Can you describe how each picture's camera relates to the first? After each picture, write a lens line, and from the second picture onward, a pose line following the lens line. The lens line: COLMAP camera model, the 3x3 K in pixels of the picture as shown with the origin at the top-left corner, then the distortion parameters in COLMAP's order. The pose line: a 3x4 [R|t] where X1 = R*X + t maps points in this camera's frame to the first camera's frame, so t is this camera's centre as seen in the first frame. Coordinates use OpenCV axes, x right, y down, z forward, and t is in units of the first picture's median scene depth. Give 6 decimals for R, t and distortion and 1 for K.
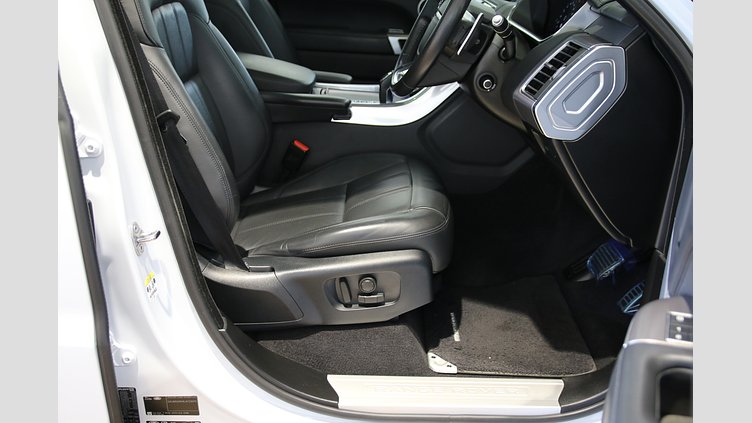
lens RADIAL K [[695.9, 0, 376.0], [0, 695.9, 211.5], [0, 0, 1]] dist [0.001905, 0.005653]
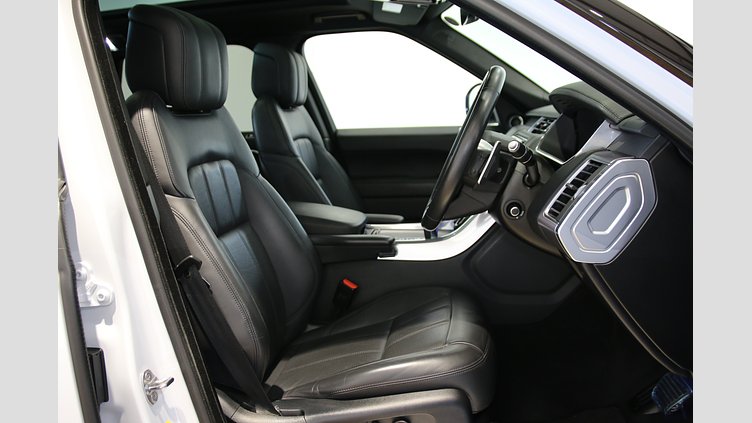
lens RADIAL K [[577.7, 0, 376.0], [0, 577.7, 211.5], [0, 0, 1]] dist [-0.098492, 0.141308]
pose [[0.983289, -0.071505, -0.167422, 0.104097], [0.034035, 0.975624, -0.216791, -0.014627], [0.178842, 0.207470, 0.961754, 0.190322]]
